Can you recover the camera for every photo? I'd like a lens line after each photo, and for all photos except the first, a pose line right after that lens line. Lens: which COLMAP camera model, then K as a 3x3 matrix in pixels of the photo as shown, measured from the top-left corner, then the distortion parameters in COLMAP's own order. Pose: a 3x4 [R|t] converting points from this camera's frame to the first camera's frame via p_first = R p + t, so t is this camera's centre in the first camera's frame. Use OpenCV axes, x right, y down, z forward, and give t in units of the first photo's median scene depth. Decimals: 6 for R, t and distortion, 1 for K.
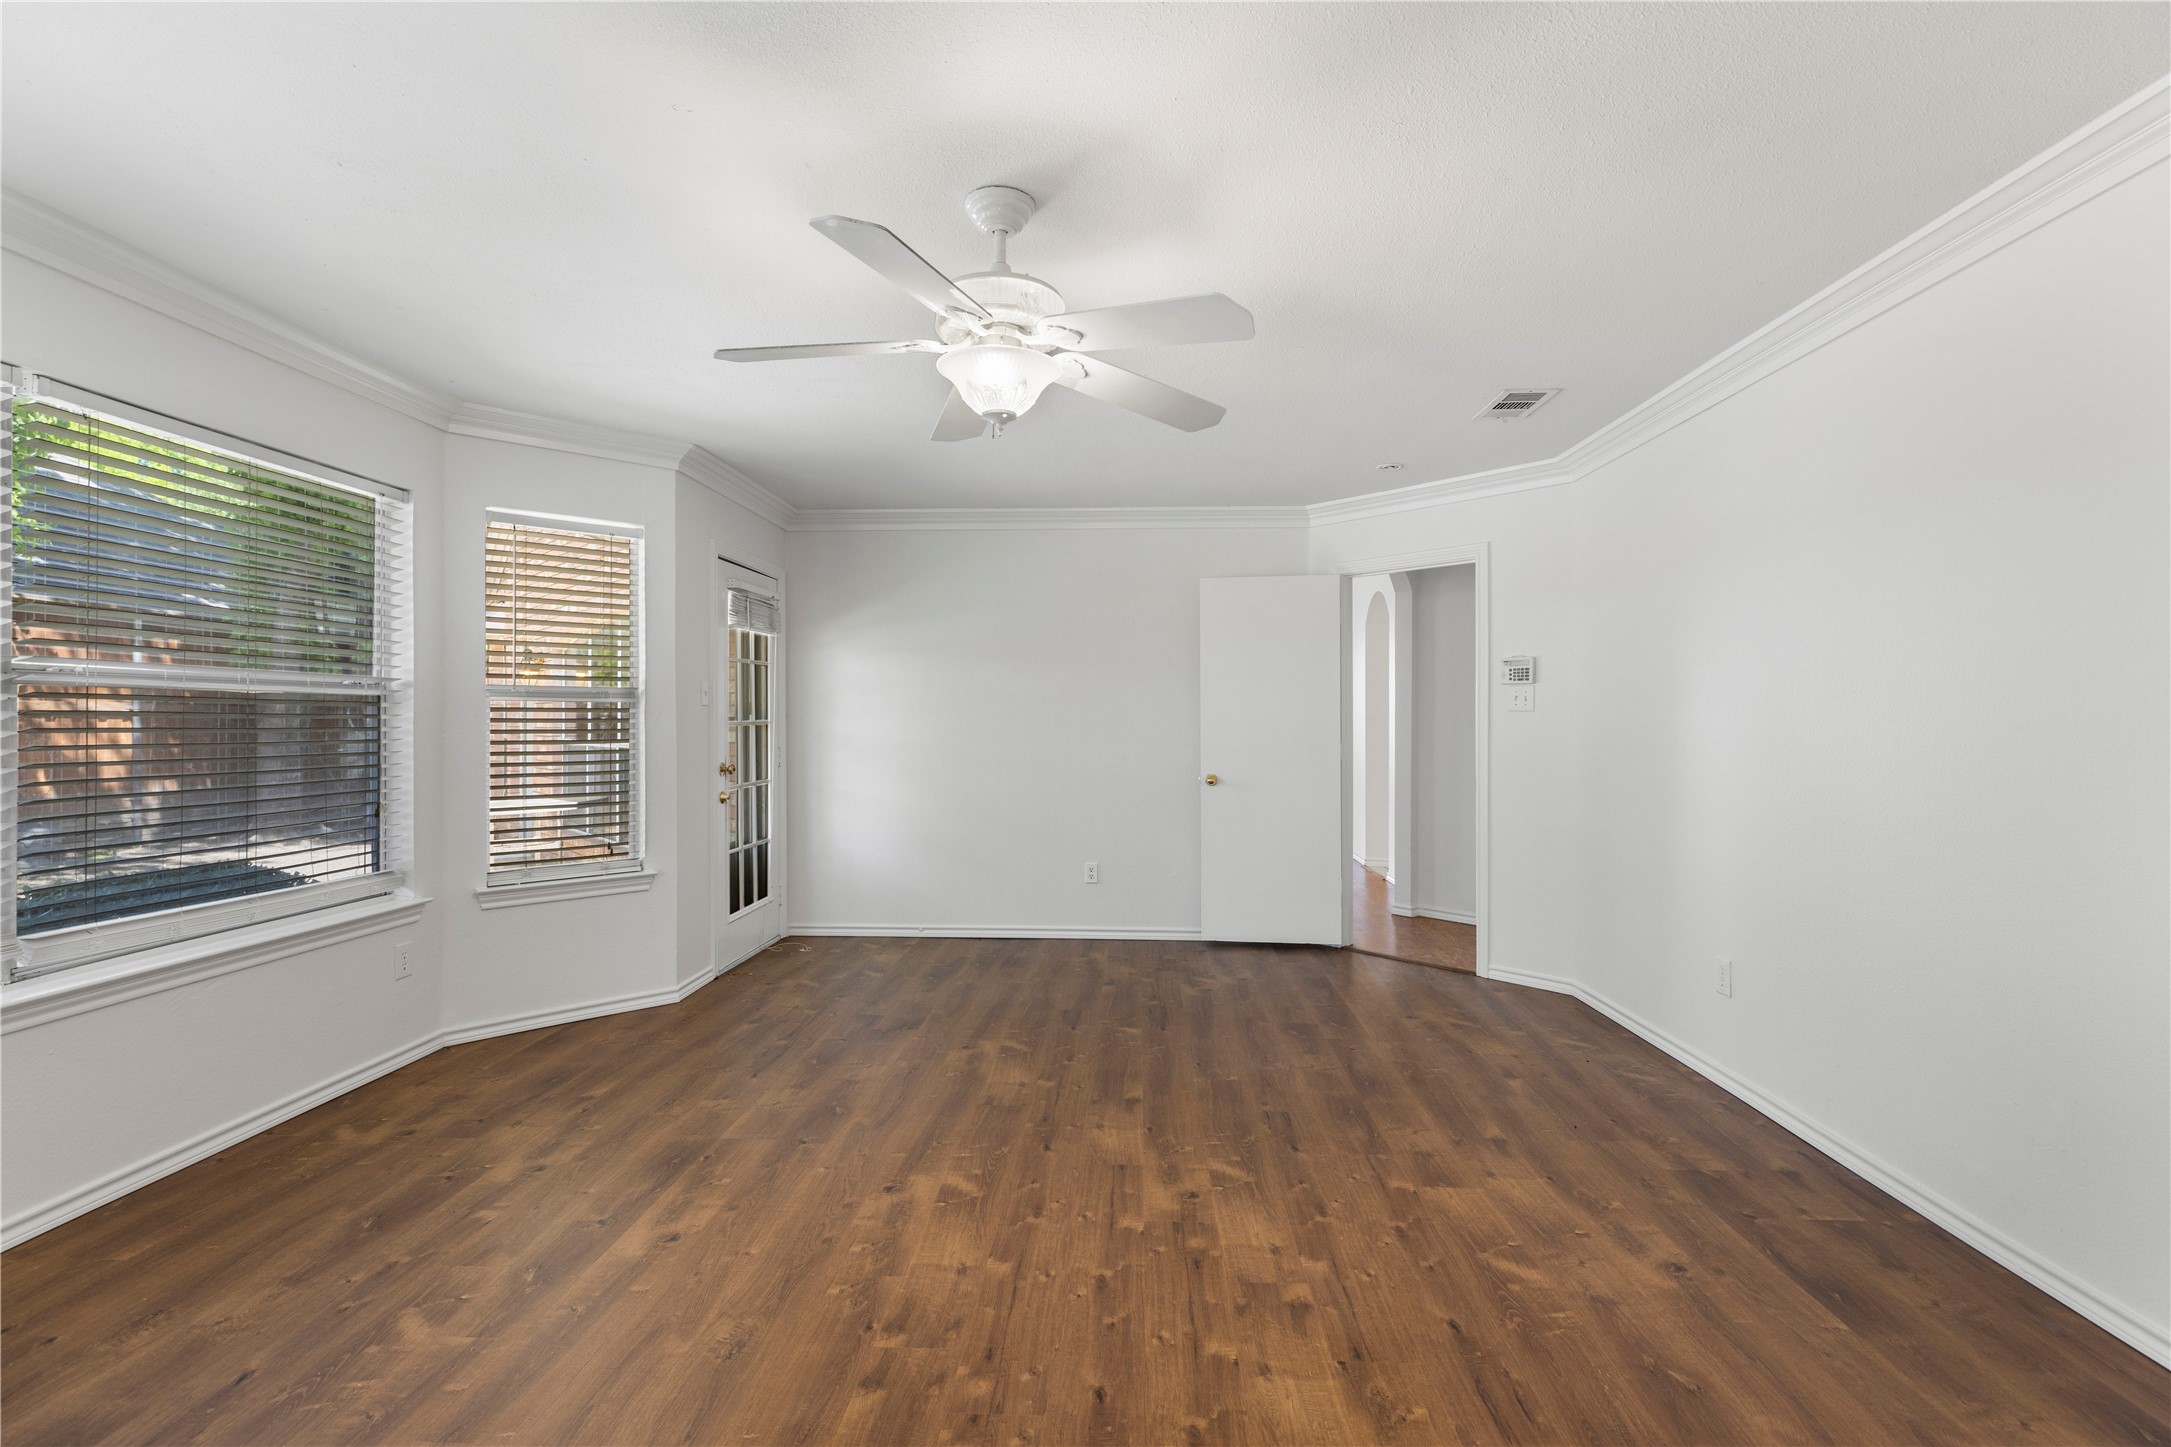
lens RADIAL K [[971.5, 0, 1081.6], [0, 971.5, 720.3], [0, 0, 1]] dist [0.004100, -0.000903]
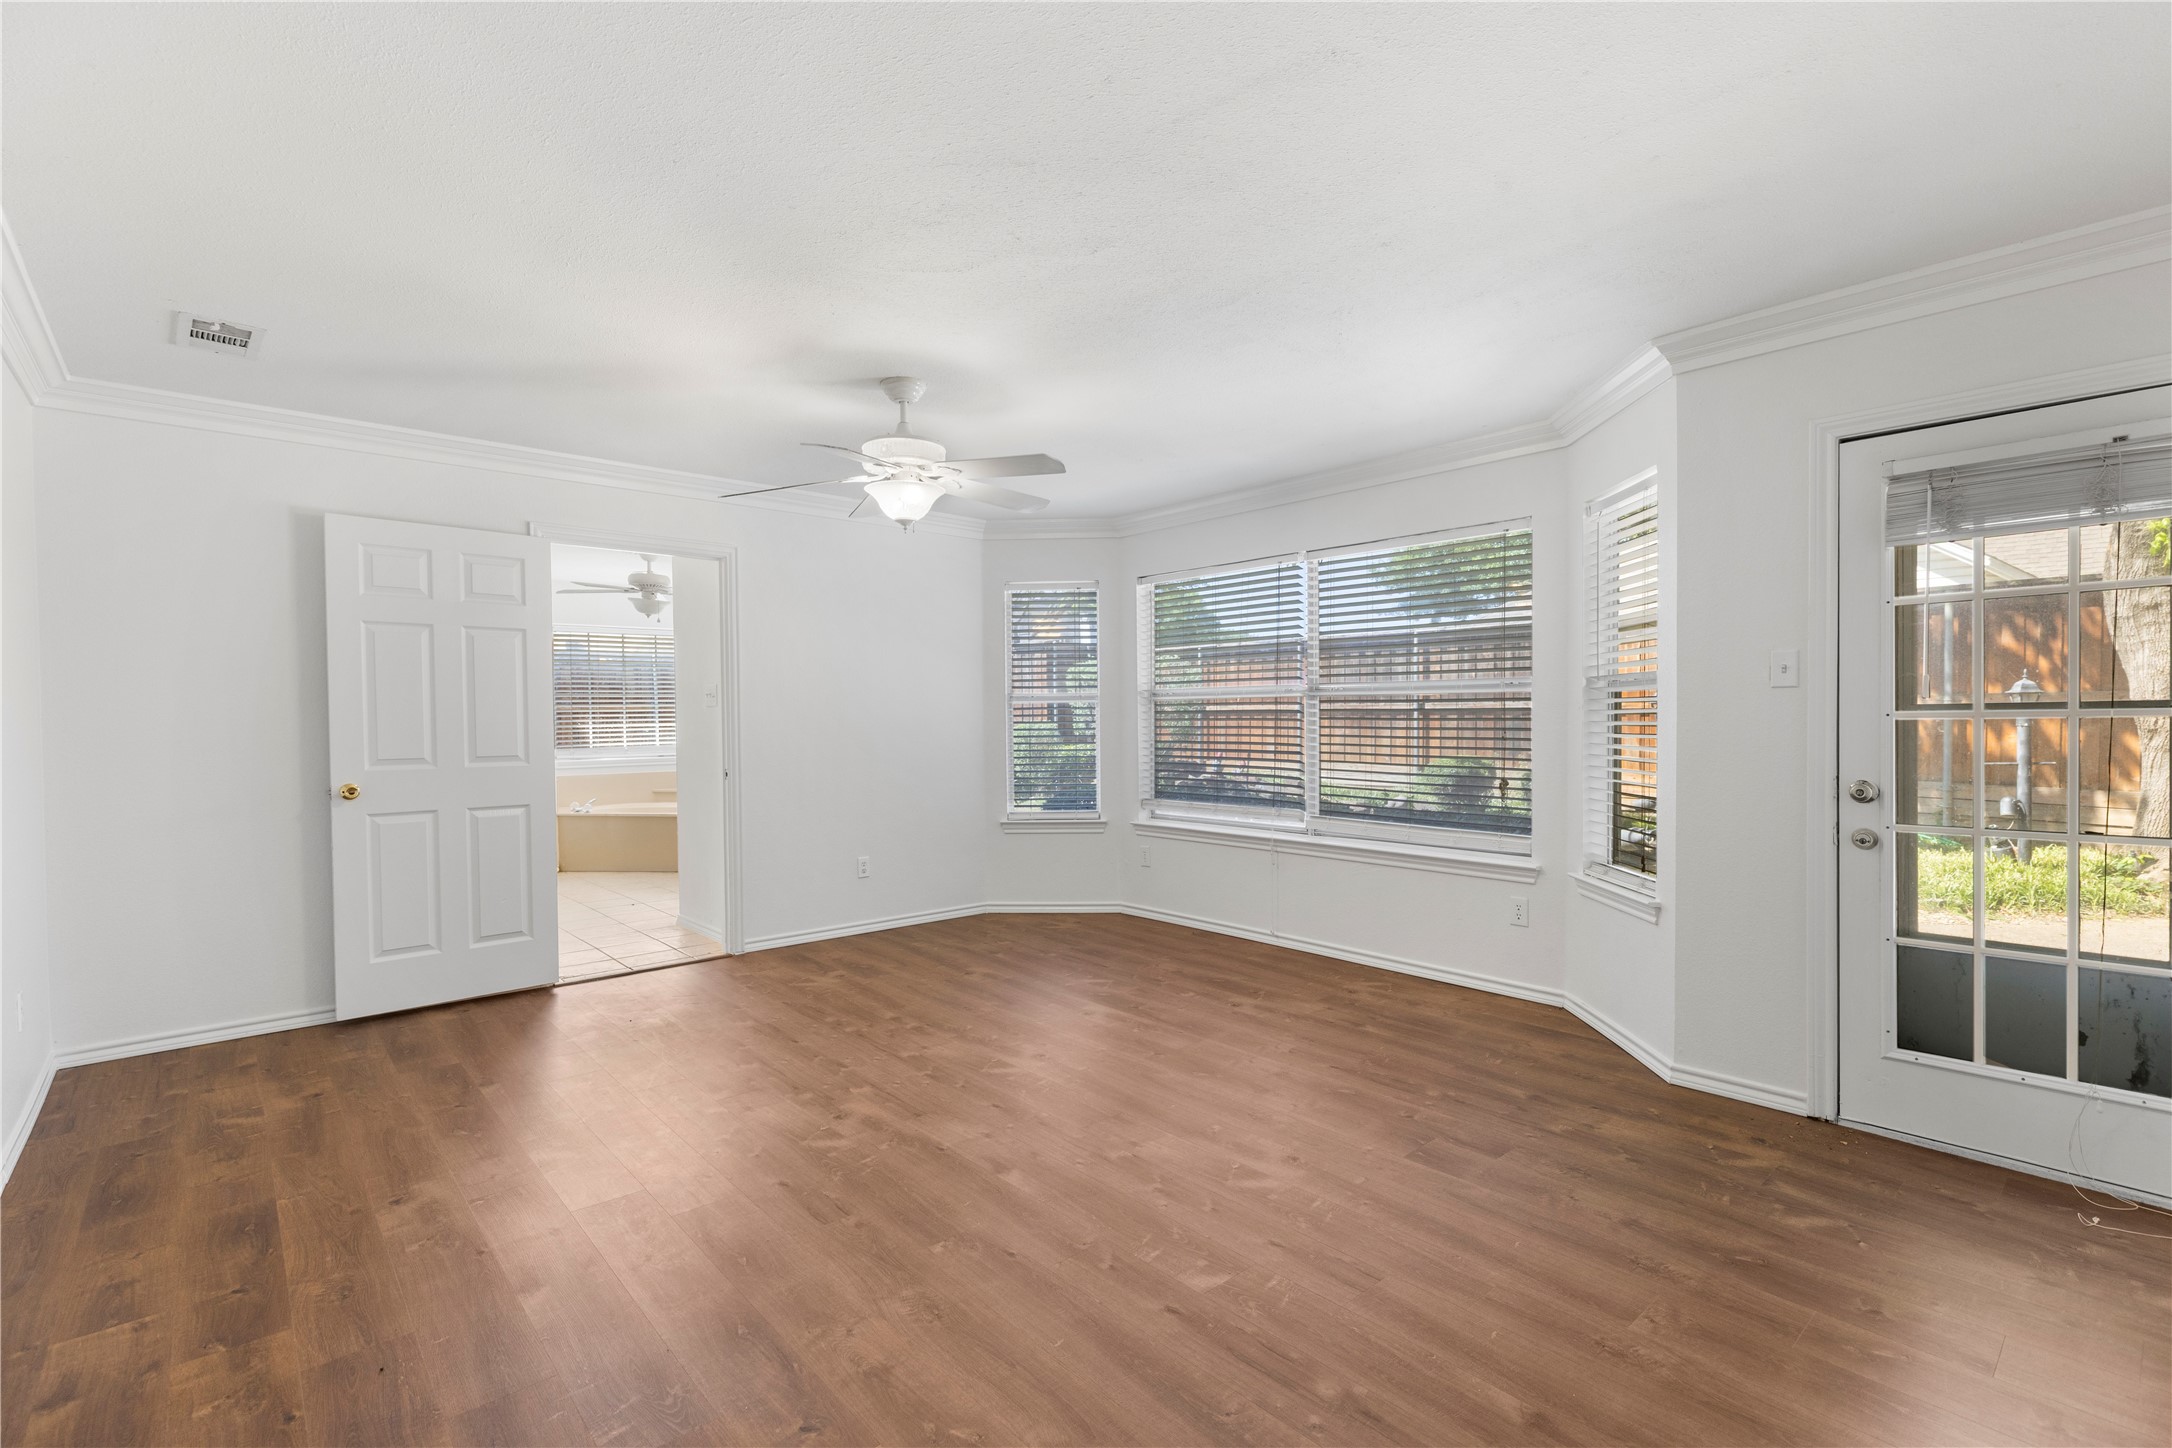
lens RADIAL K [[971.9, 0, 1078.0], [0, 971.9, 734.8], [0, 0, 1]] dist [0.004100, -0.000903]
pose [[-0.711767, 0.016215, -0.702229, 0.693127], [0.005418, 0.999831, 0.017595, 0.010242], [0.702395, 0.008719, -0.711734, 1.946479]]
